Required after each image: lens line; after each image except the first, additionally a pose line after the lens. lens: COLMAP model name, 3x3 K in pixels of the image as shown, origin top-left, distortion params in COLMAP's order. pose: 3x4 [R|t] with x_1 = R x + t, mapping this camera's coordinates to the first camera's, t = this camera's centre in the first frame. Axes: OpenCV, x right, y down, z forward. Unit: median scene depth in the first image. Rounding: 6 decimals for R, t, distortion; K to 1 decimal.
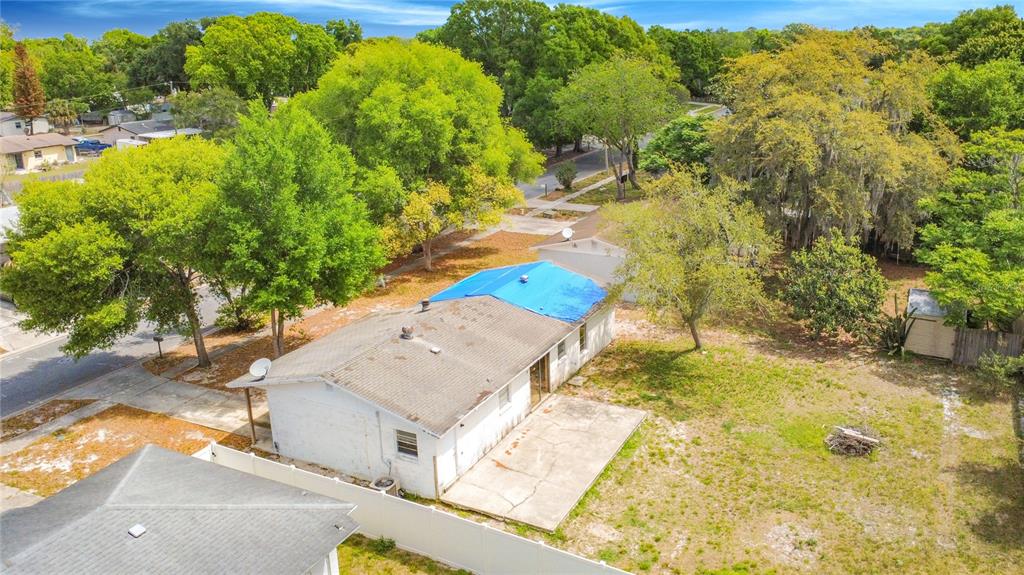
lens RADIAL K [[746.6, 0, 557.5], [0, 746.6, 262.6], [0, 0, 1]] dist [0.006257, -0.001180]
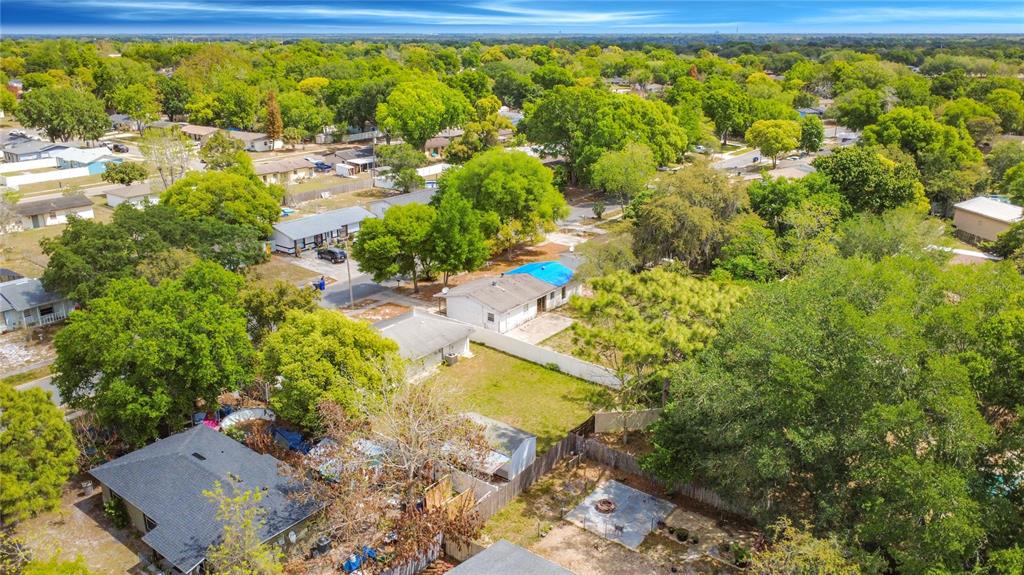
lens RADIAL K [[746.6, 0, 510.3], [0, 746.6, 288.9], [0, 0, 1]] dist [0.006257, -0.001180]
pose [[0.976379, 0.085268, -0.198529, 0.320264], [-0.075478, 0.995552, 0.056386, -0.037385], [0.202454, -0.040069, 0.978472, -1.337427]]
